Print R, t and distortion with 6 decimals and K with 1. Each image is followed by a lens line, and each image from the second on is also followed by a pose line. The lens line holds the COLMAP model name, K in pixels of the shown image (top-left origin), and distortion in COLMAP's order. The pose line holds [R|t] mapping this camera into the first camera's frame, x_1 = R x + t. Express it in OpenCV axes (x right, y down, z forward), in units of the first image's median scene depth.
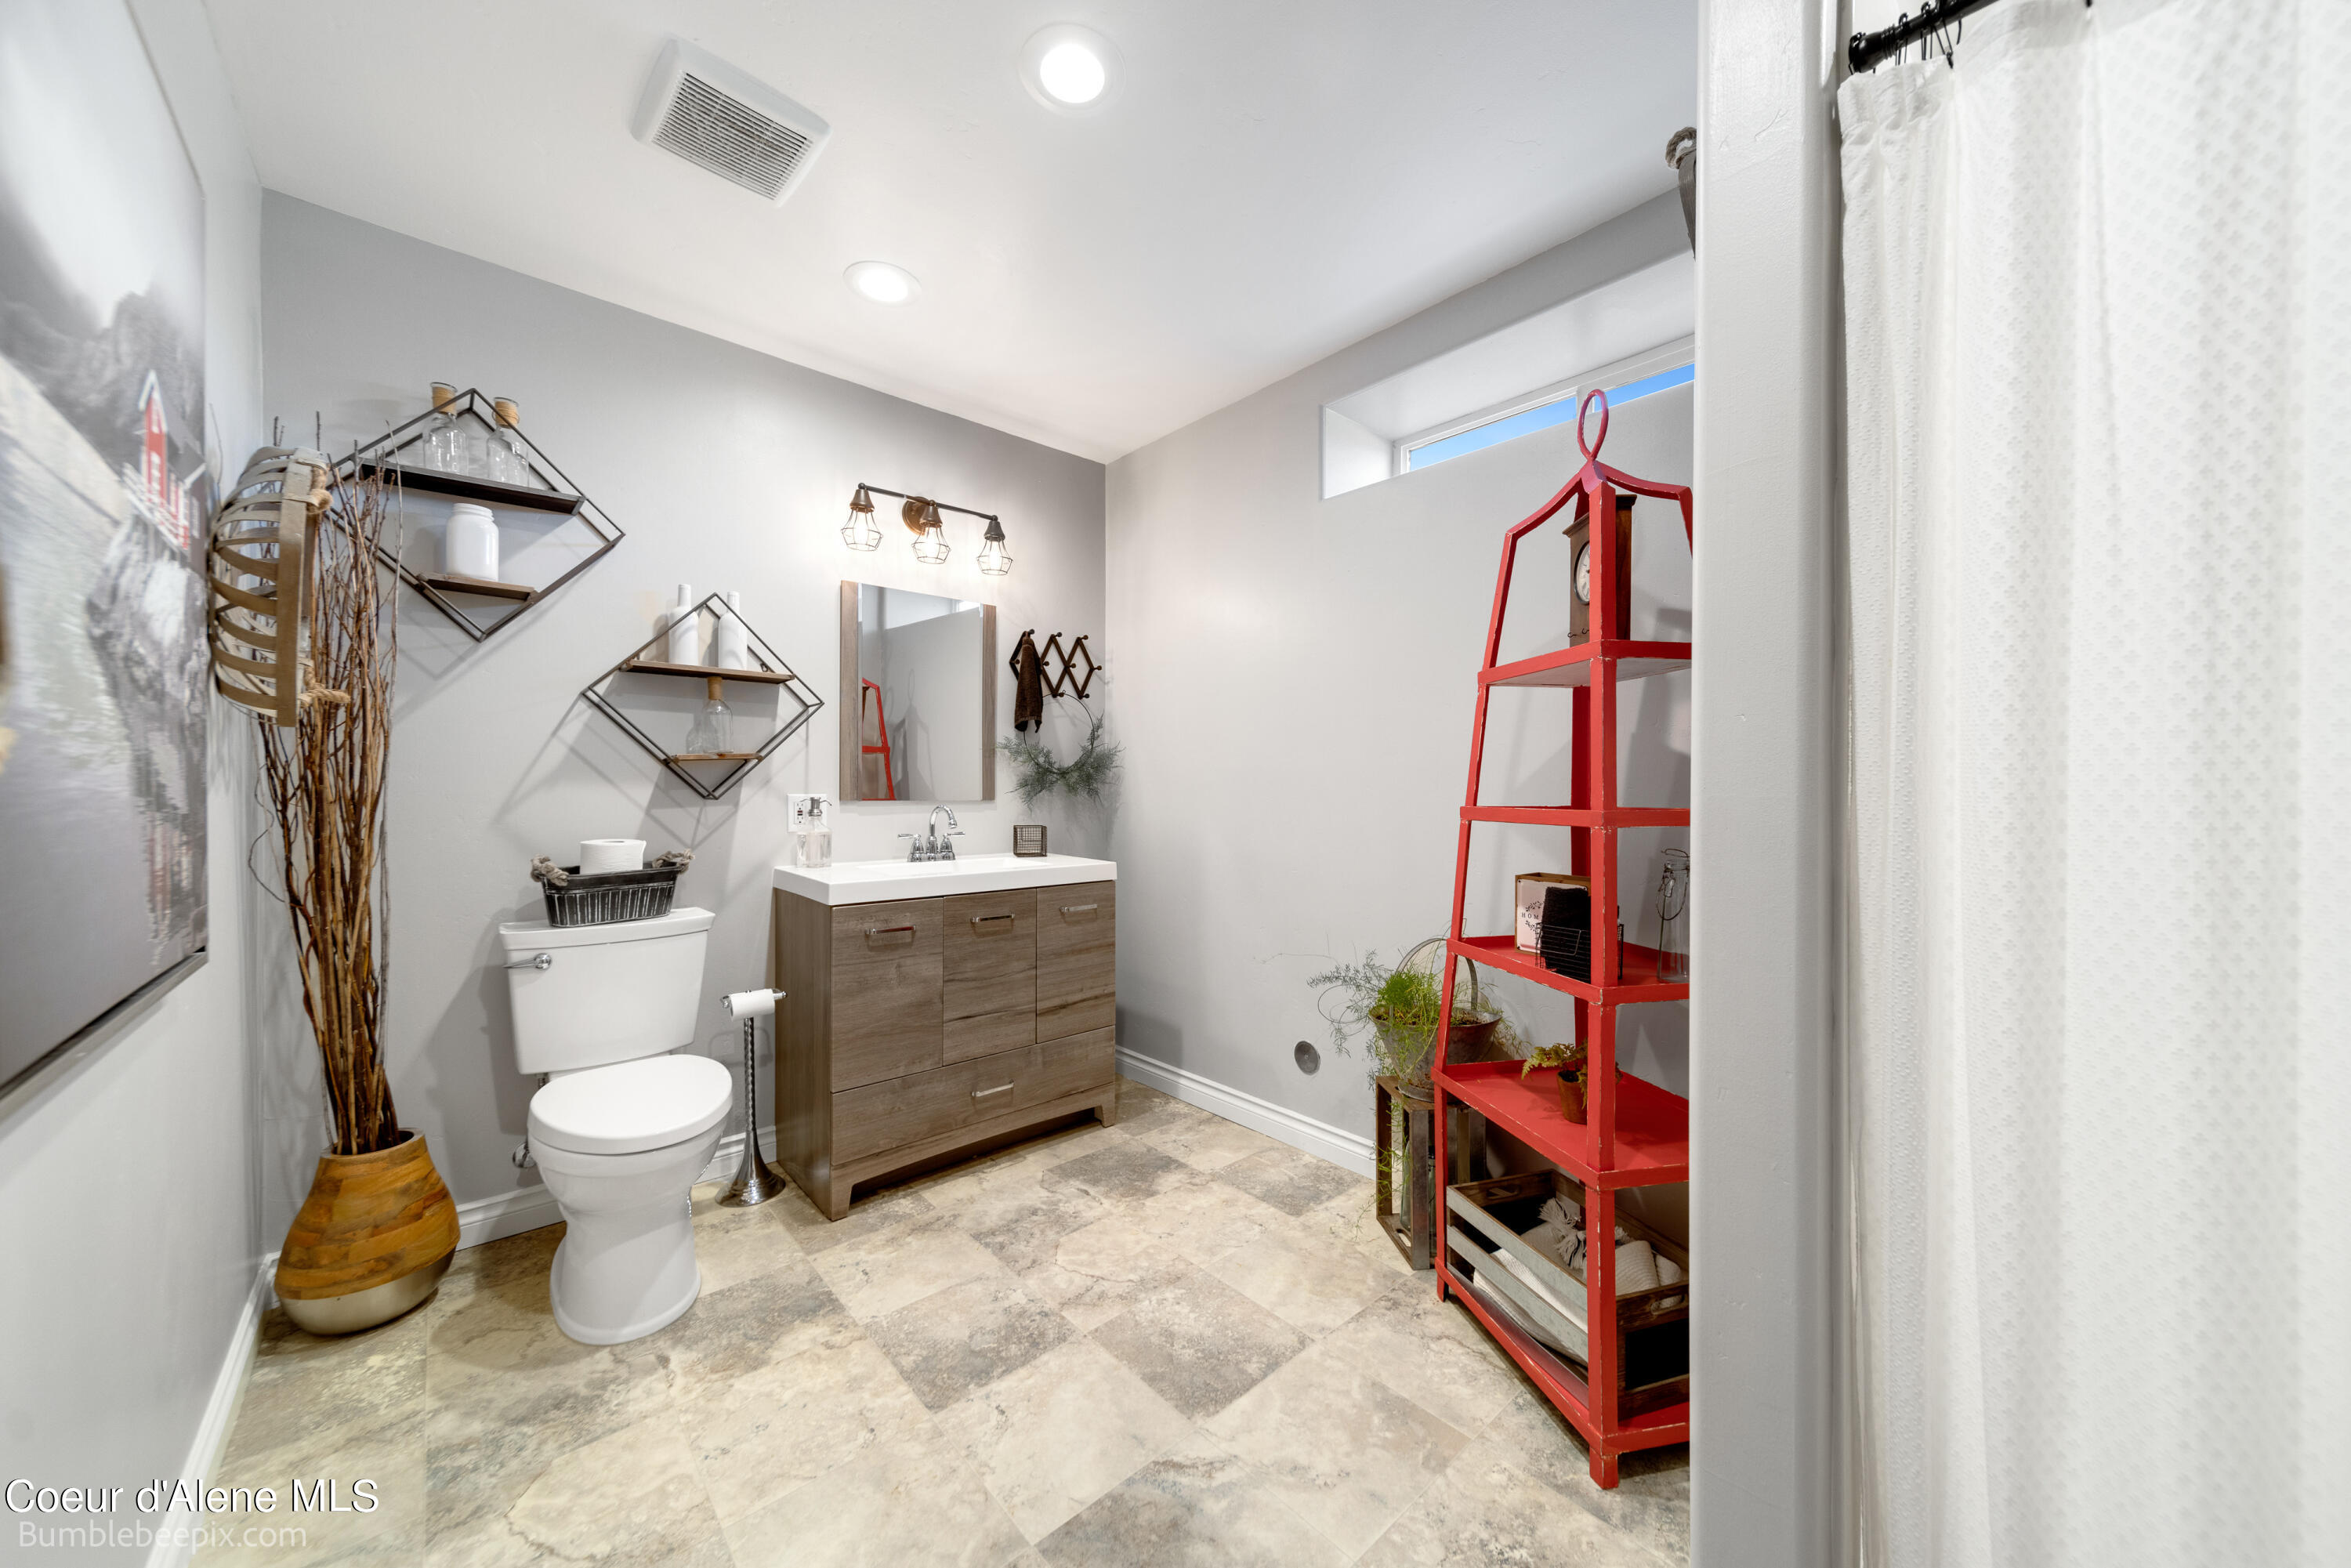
lens RADIAL K [[829.4, 0, 1175.1], [0, 829.4, 790.8], [0, 0, 1]] dist [0.004900, 0.000069]
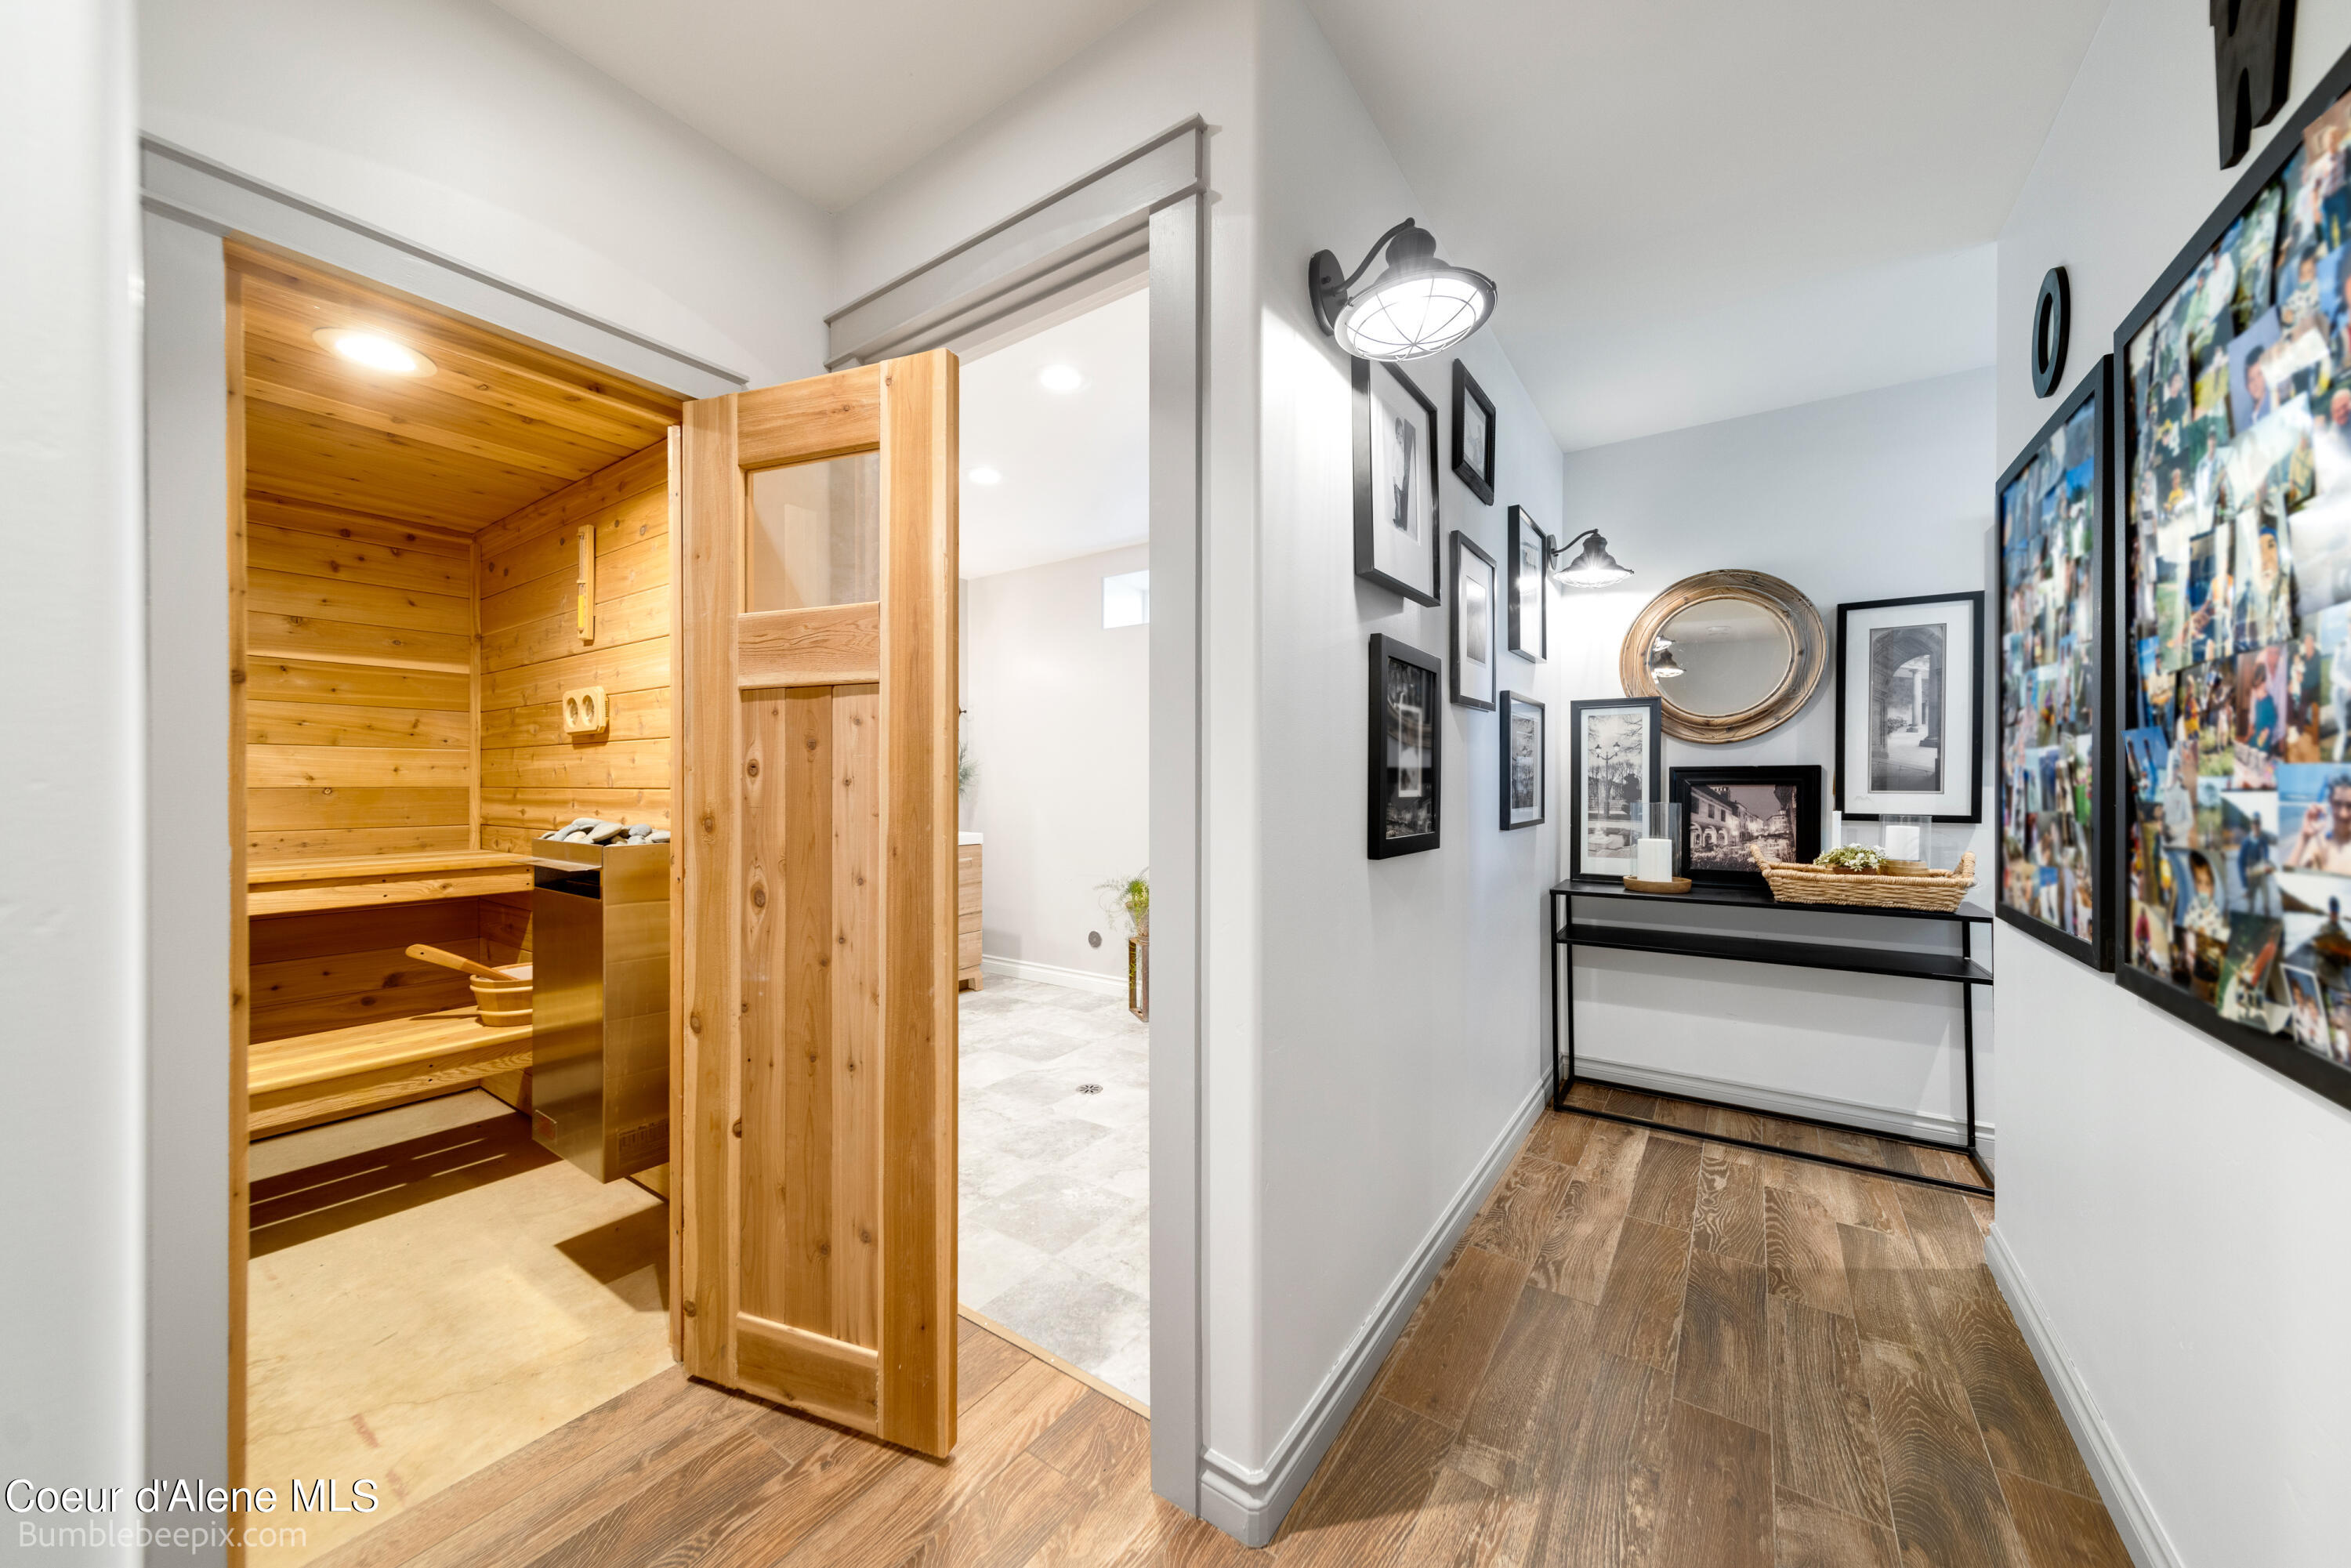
lens RADIAL K [[829.4, 0, 1179.4], [0, 829.4, 786.9], [0, 0, 1]] dist [0.004900, 0.000069]
pose [[0.972711, -0.001747, 0.232012, -0.084181], [0.001238, 0.999997, 0.002338, -0.012694], [-0.232015, -0.001987, 0.972710, -0.832956]]
